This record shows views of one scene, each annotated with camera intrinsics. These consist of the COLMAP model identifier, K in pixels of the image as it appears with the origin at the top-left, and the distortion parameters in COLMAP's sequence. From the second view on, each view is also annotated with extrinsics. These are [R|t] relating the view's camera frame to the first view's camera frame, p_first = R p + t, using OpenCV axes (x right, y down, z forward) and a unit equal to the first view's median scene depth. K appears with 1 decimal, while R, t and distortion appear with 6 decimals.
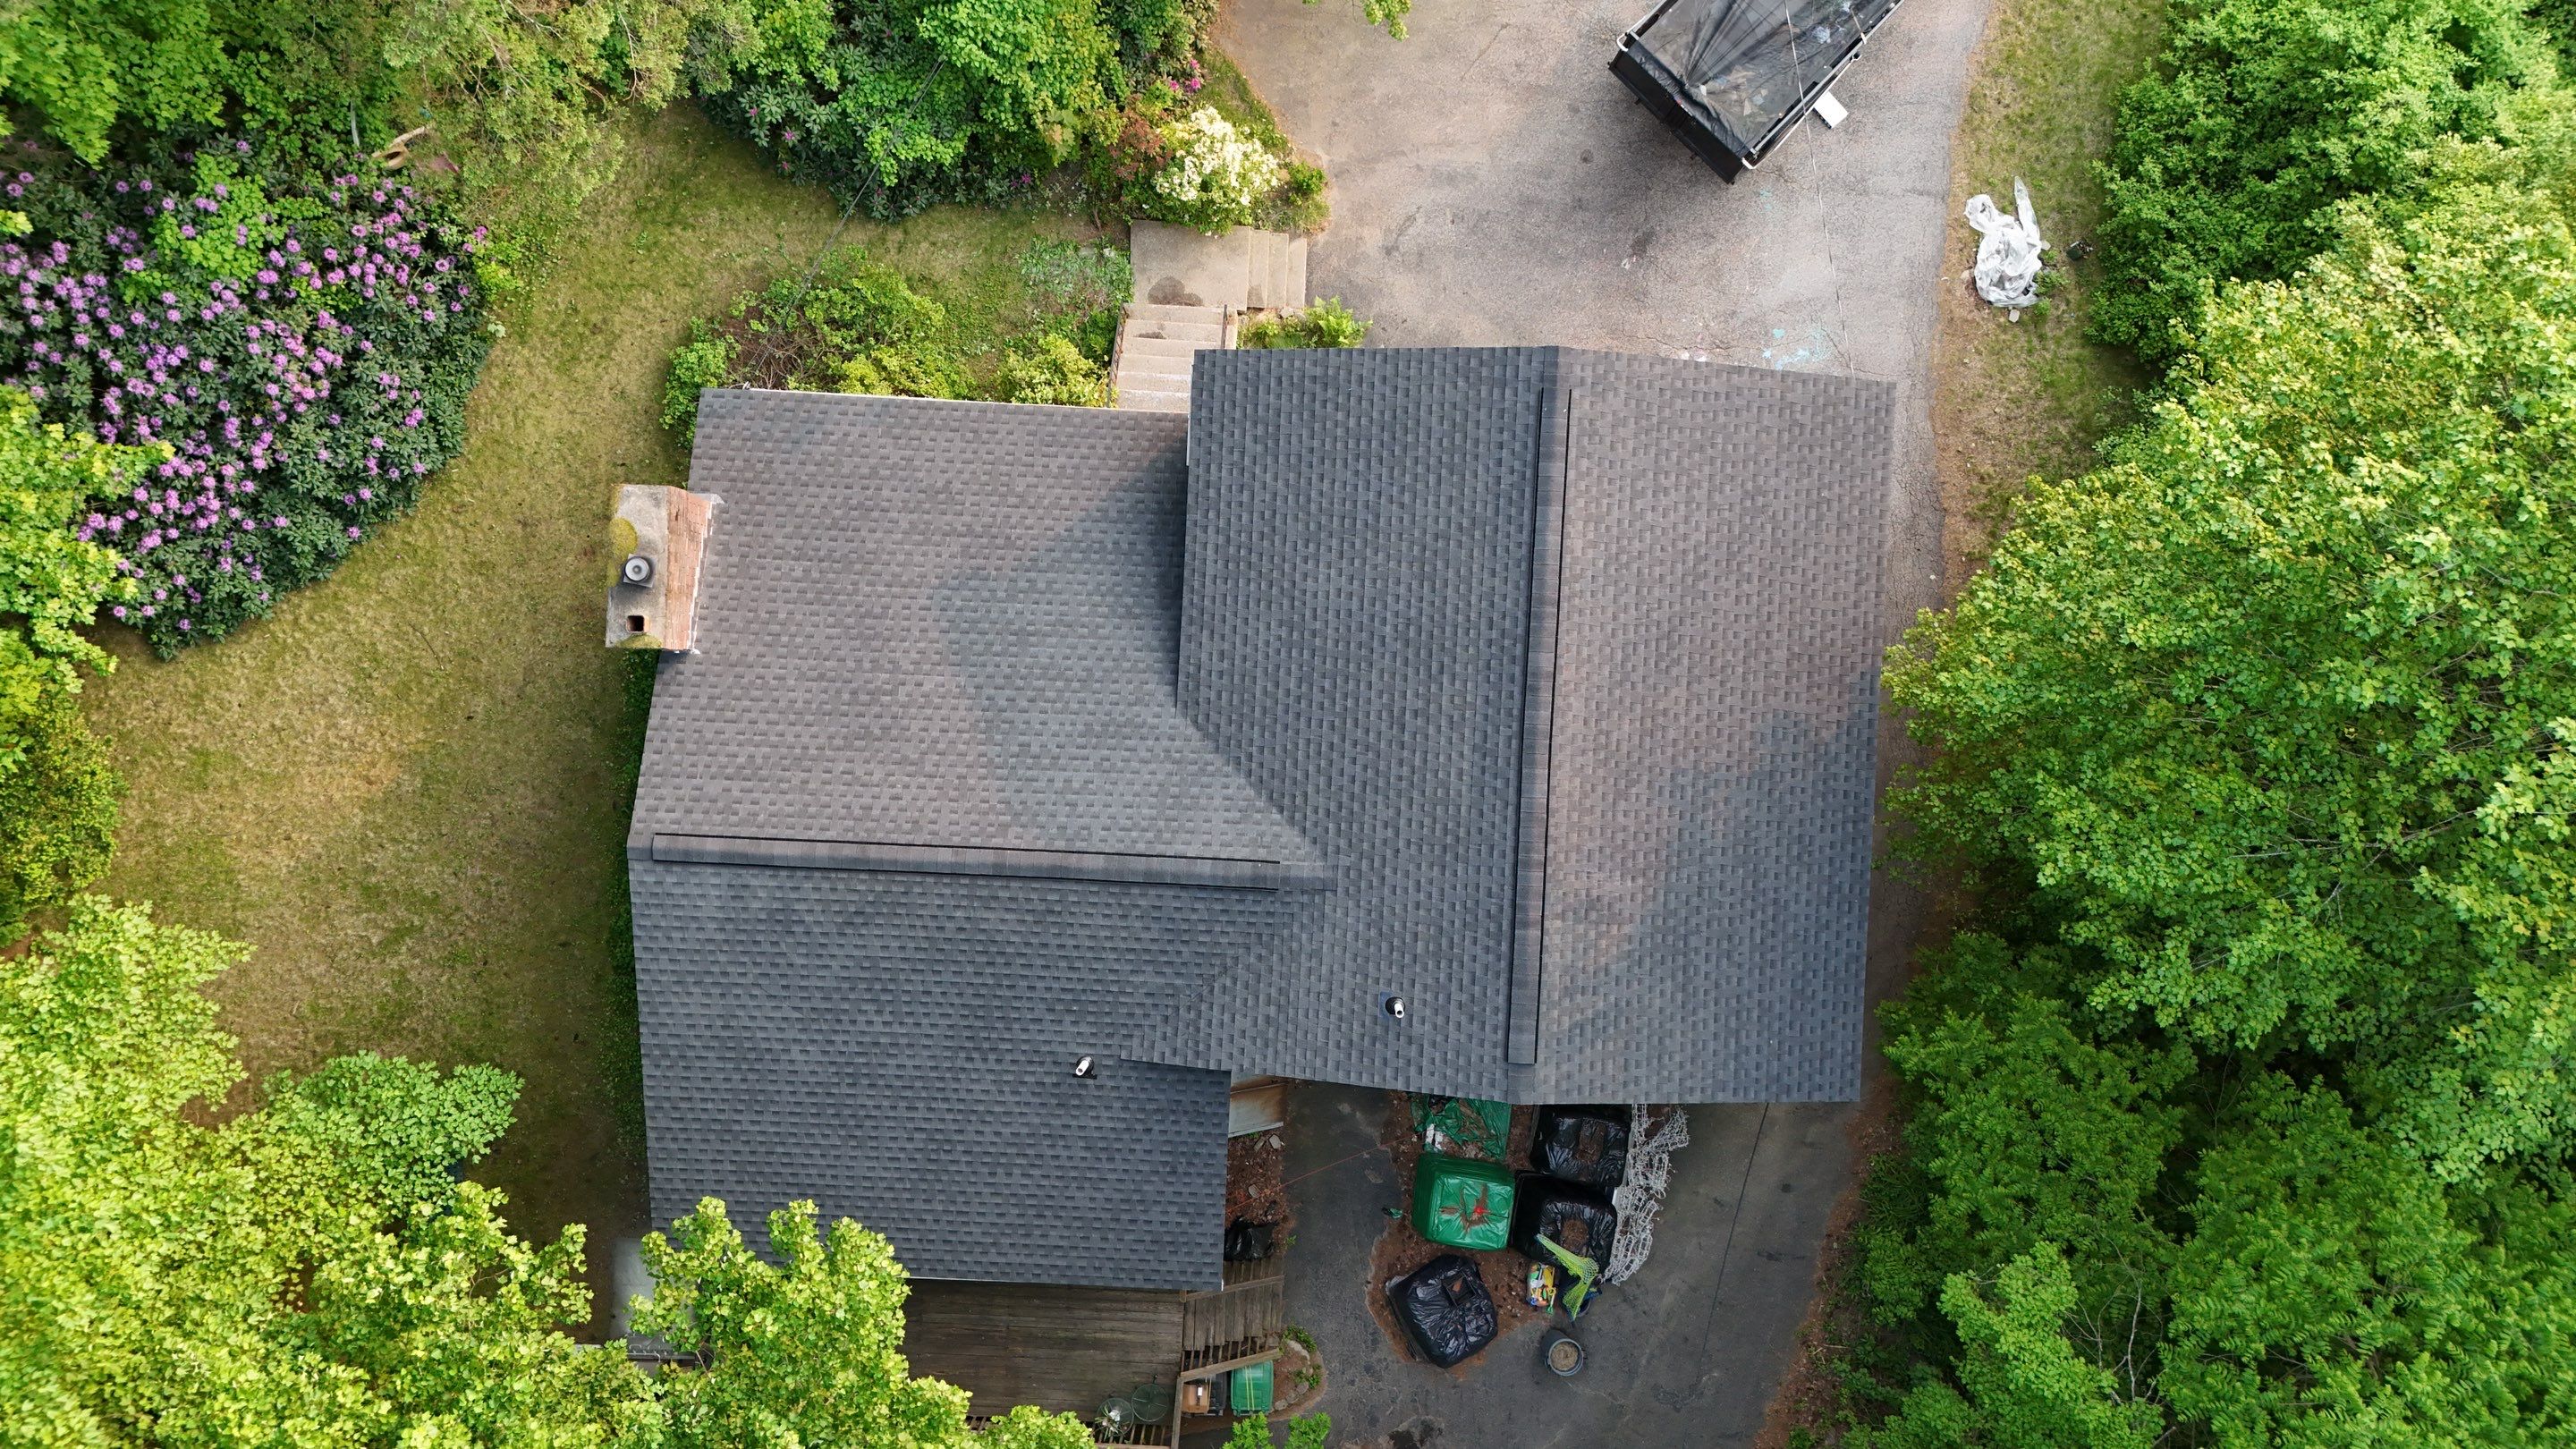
lens RADIAL K [[1878.0, 0, 1288.0], [0, 1878.0, 724.5], [0, 0, 1]] dist [0.086049, -0.077292]
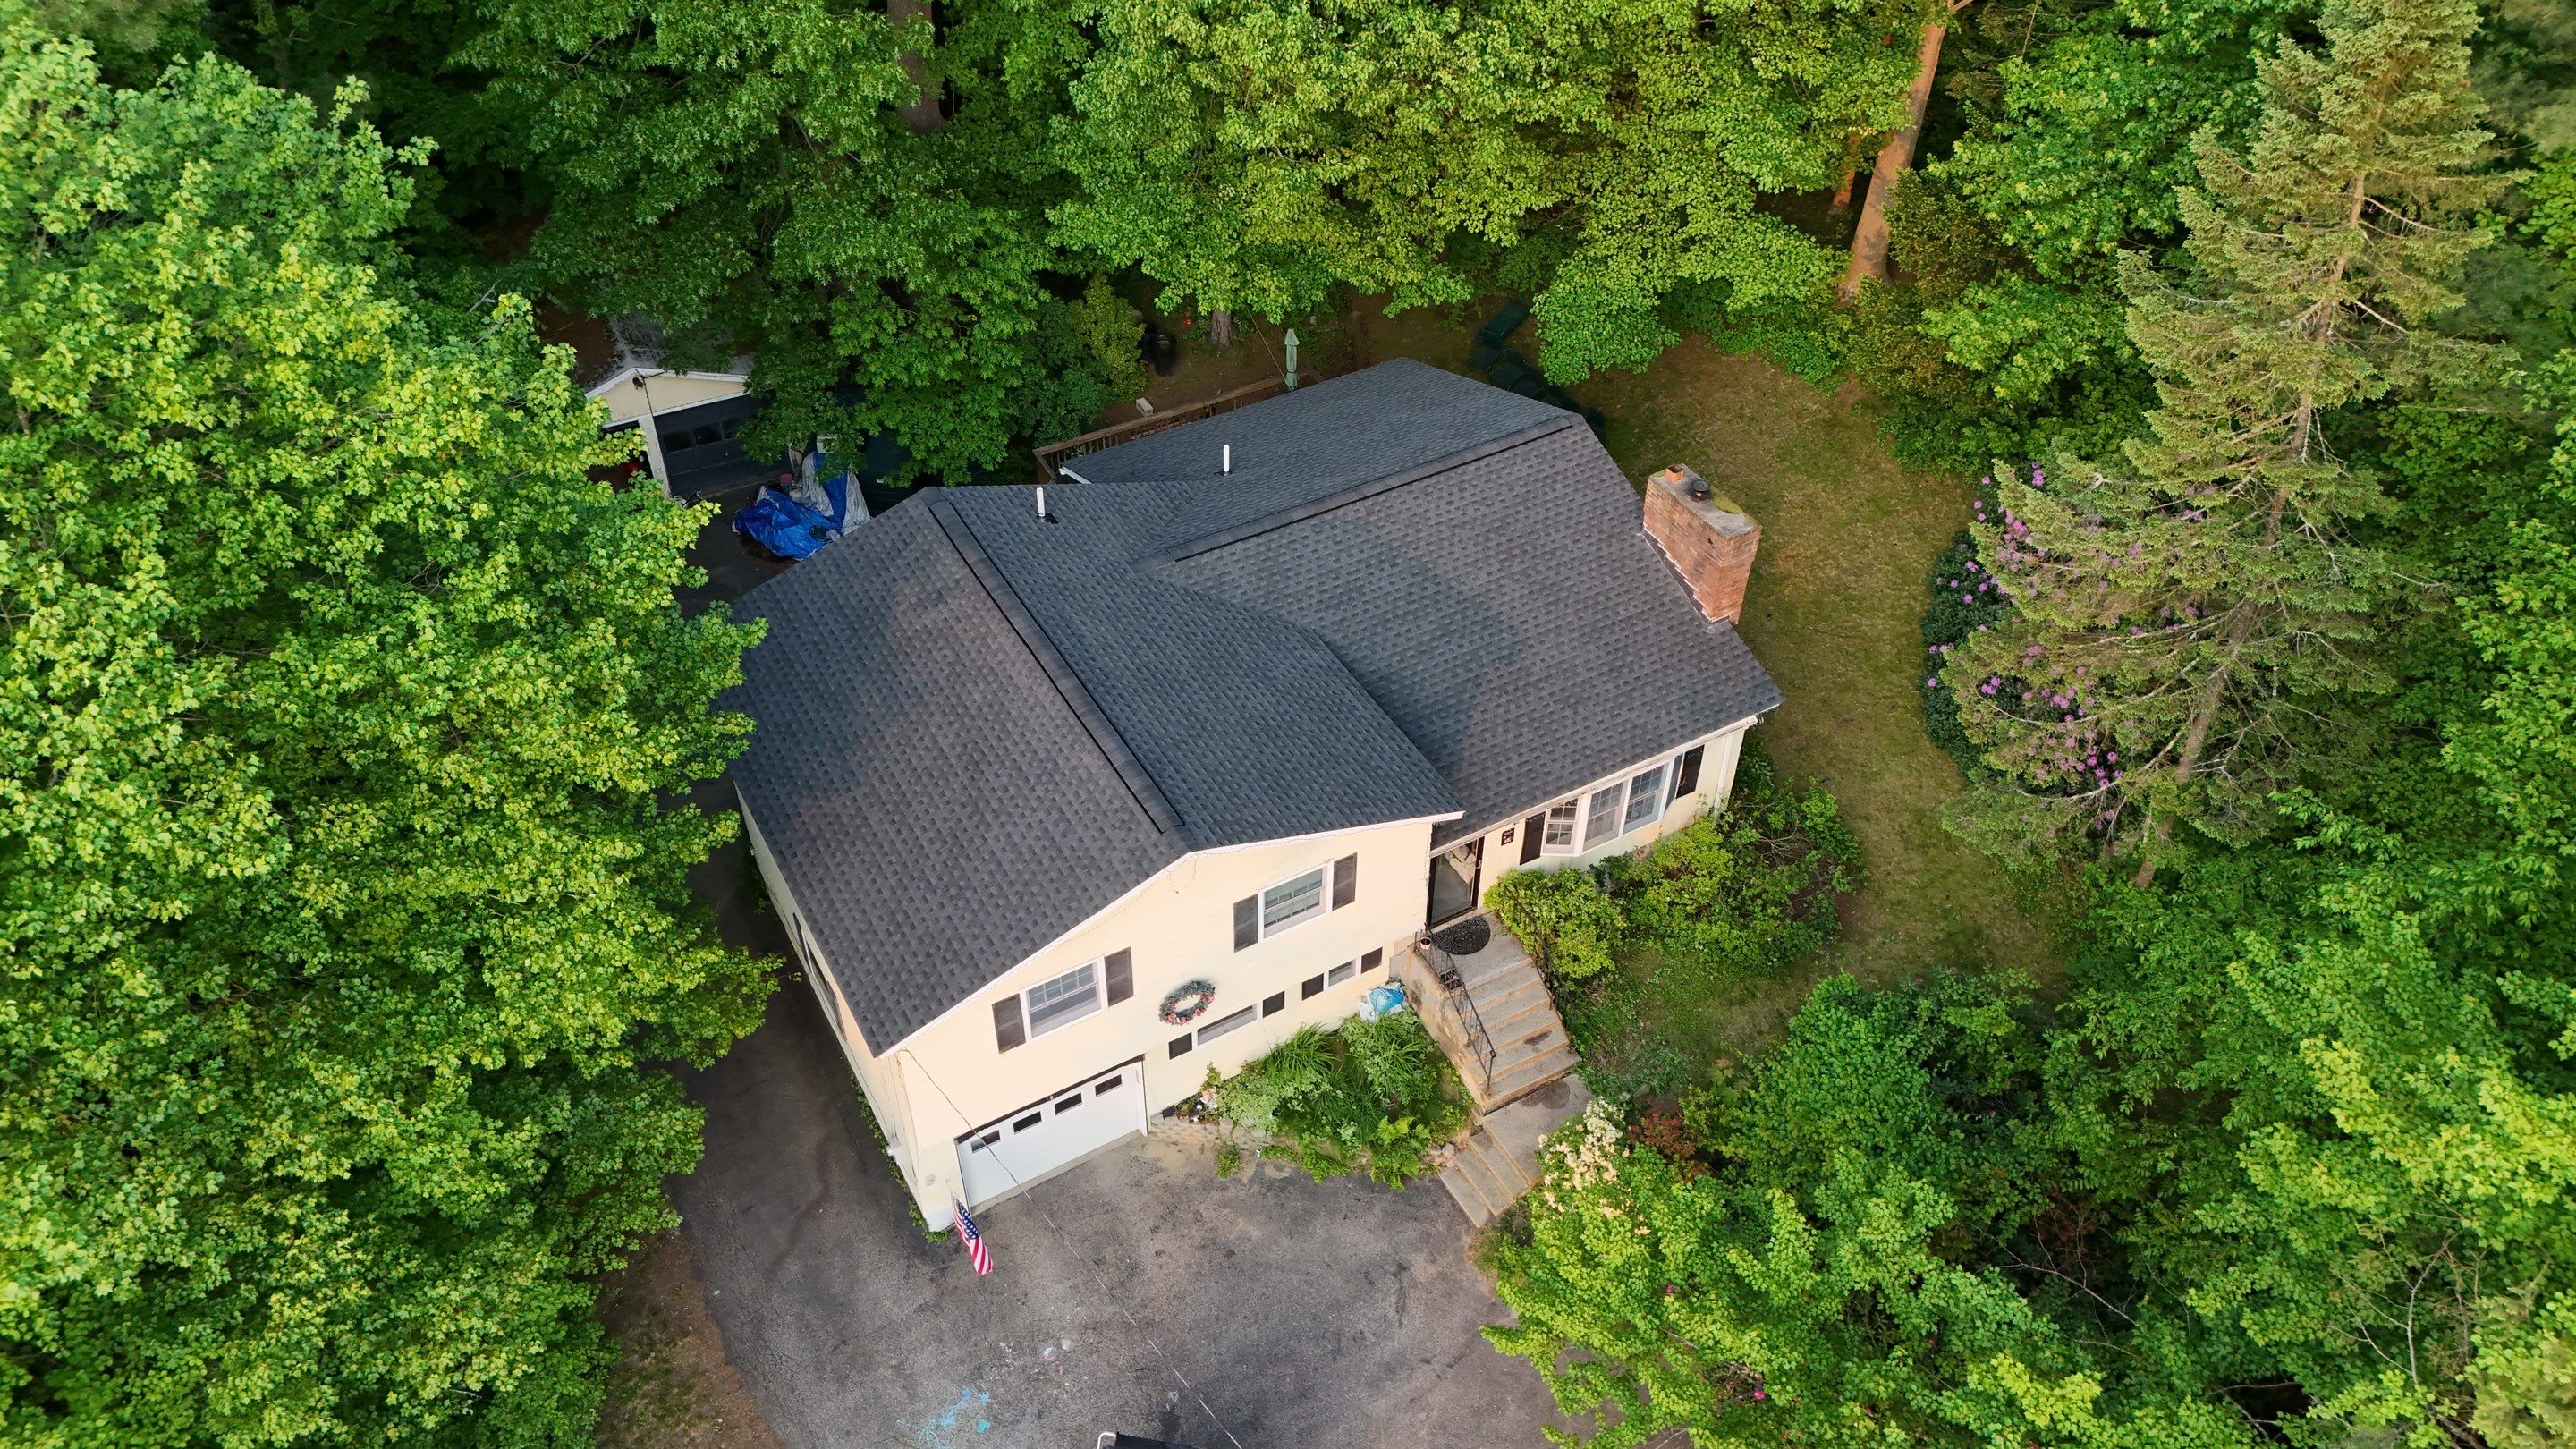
lens RADIAL K [[1876.4, 0, 1288.0], [0, 1876.4, 724.5], [0, 0, 1]] dist [0.106442, -0.121998]
pose [[-0.844612, 0.362164, -0.394294, 0.427137], [-0.535347, -0.579410, 0.614563, -0.734483], [-0.005885, 0.730152, 0.683260, 0.186357]]
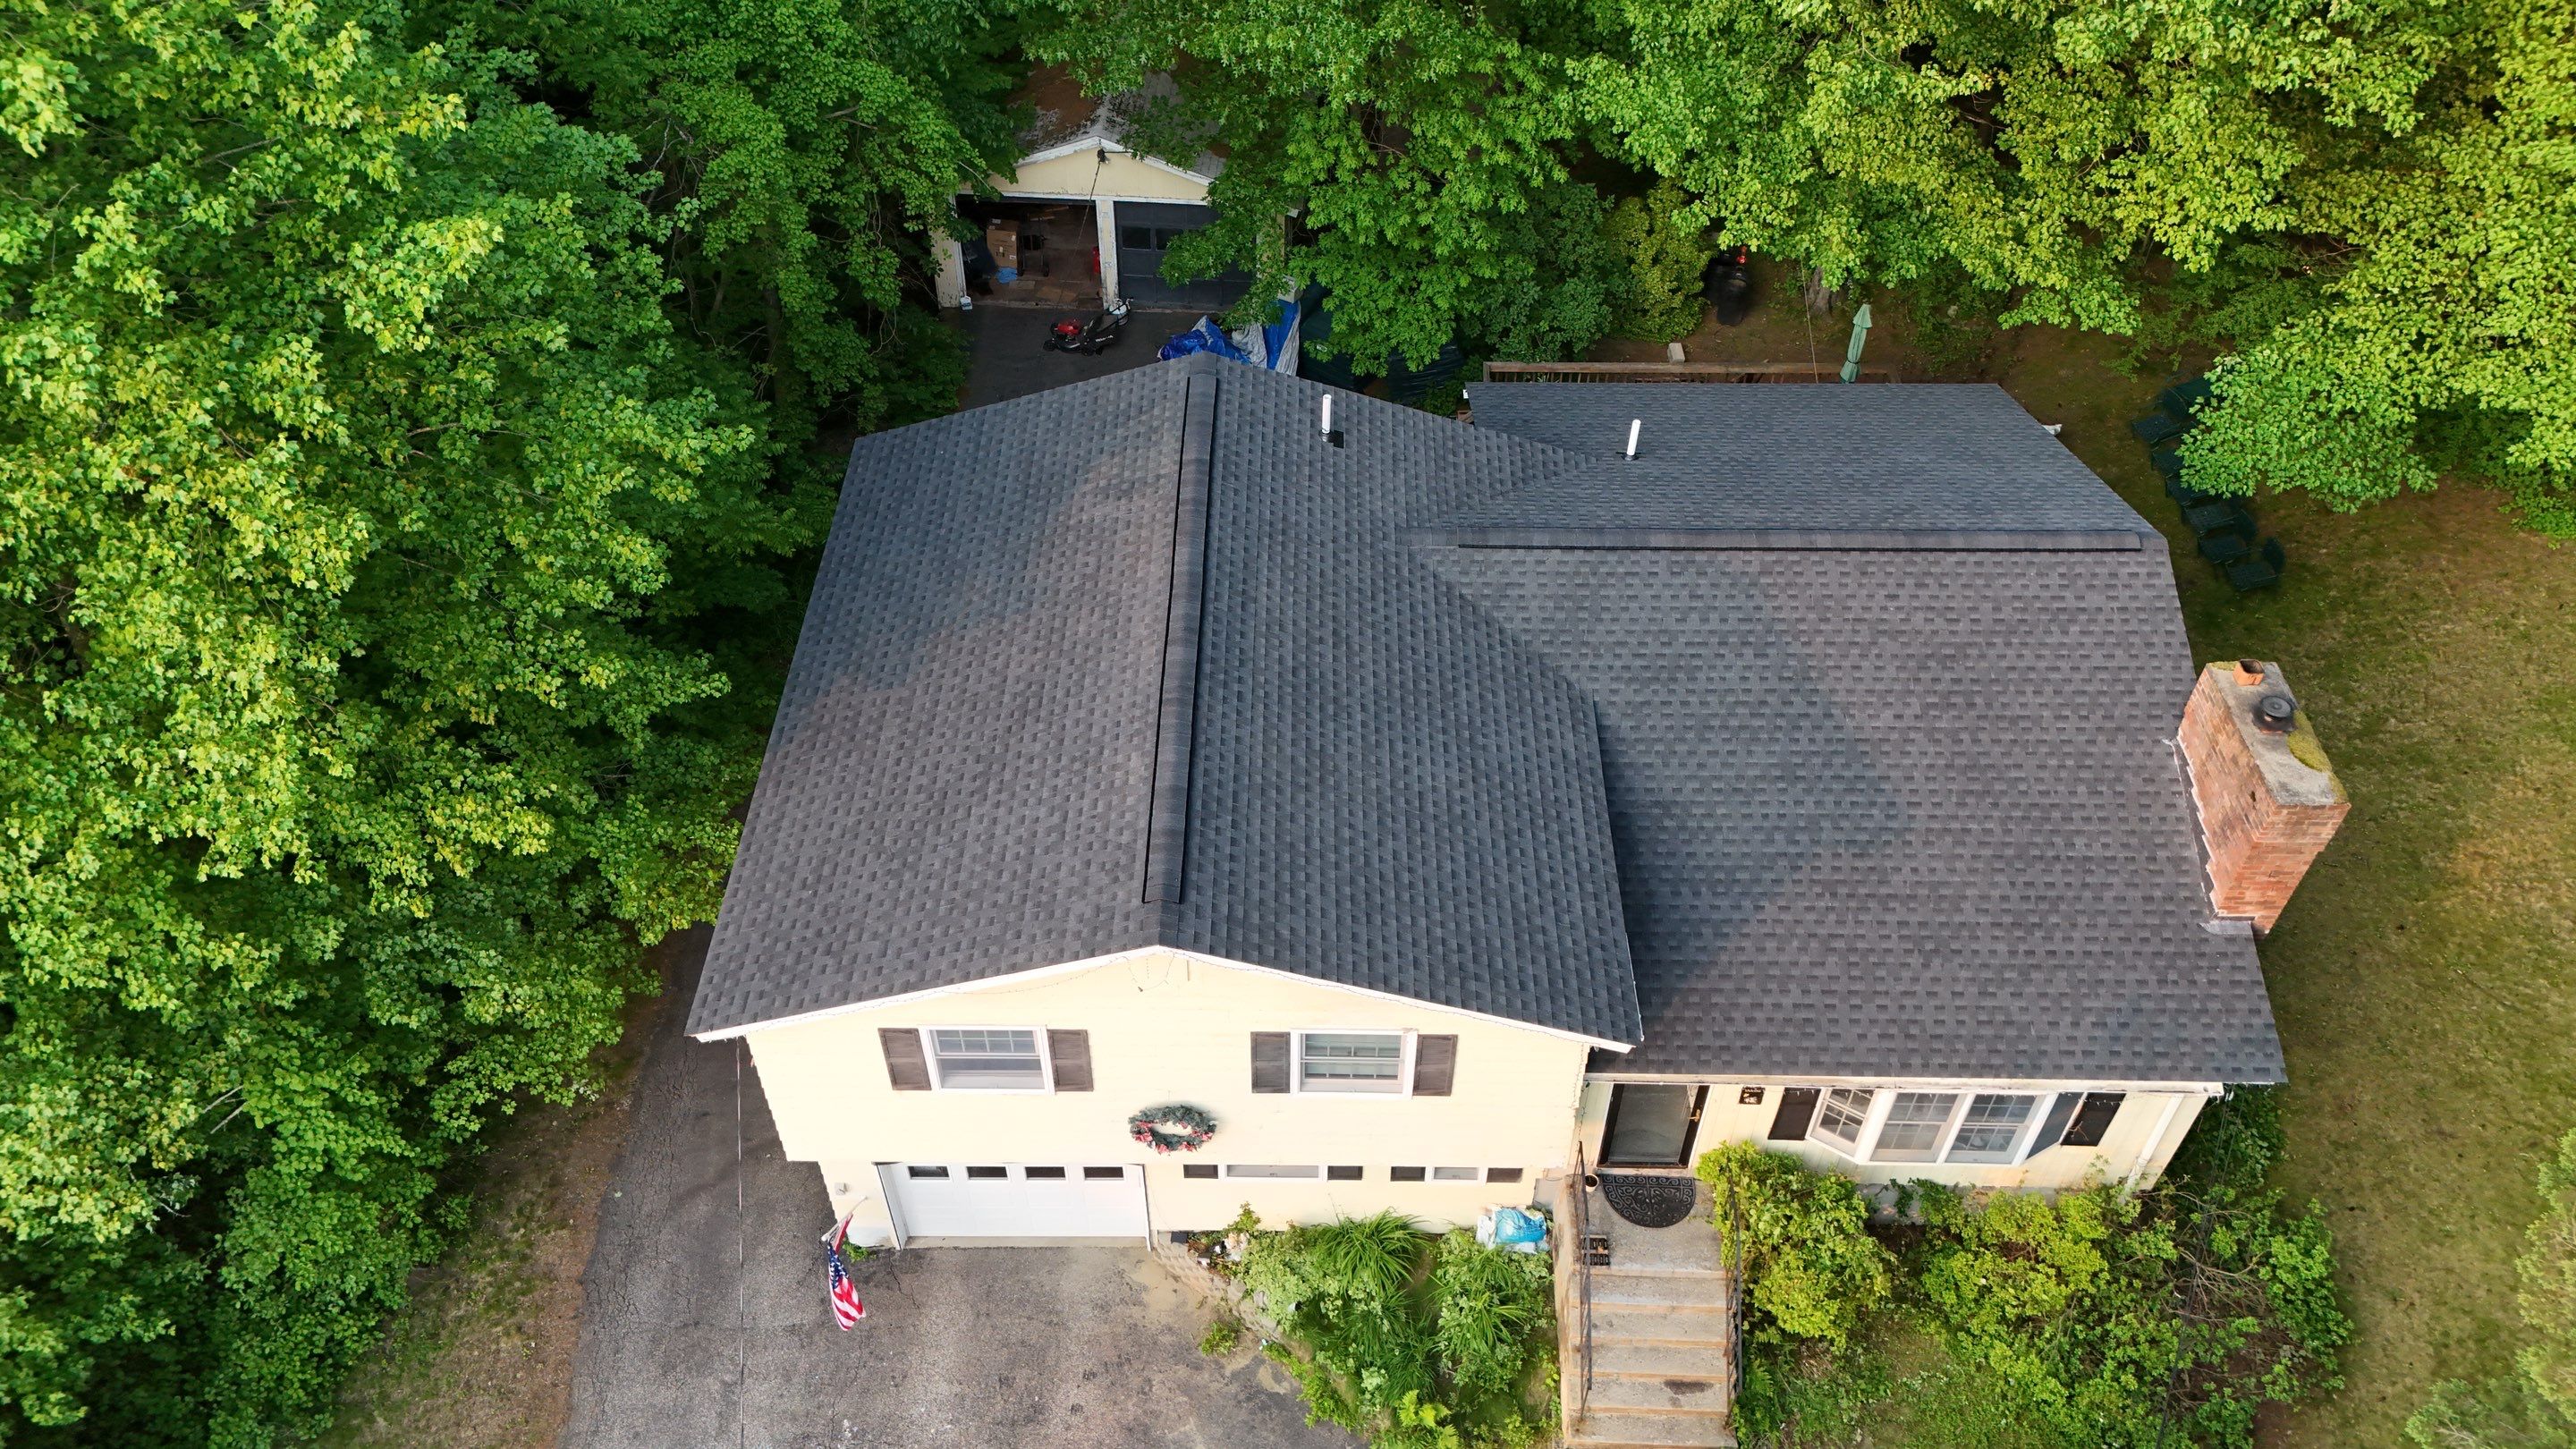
lens RADIAL K [[1896.6, 0, 1288.0], [0, 1896.6, 724.5], [0, 0, 1]] dist [0.057520, -0.050107]
pose [[-0.999280, 0.025568, -0.028026, 0.097014], [-0.037873, -0.715051, 0.698046, -0.570612], [-0.002192, 0.698605, 0.715504, 0.355647]]
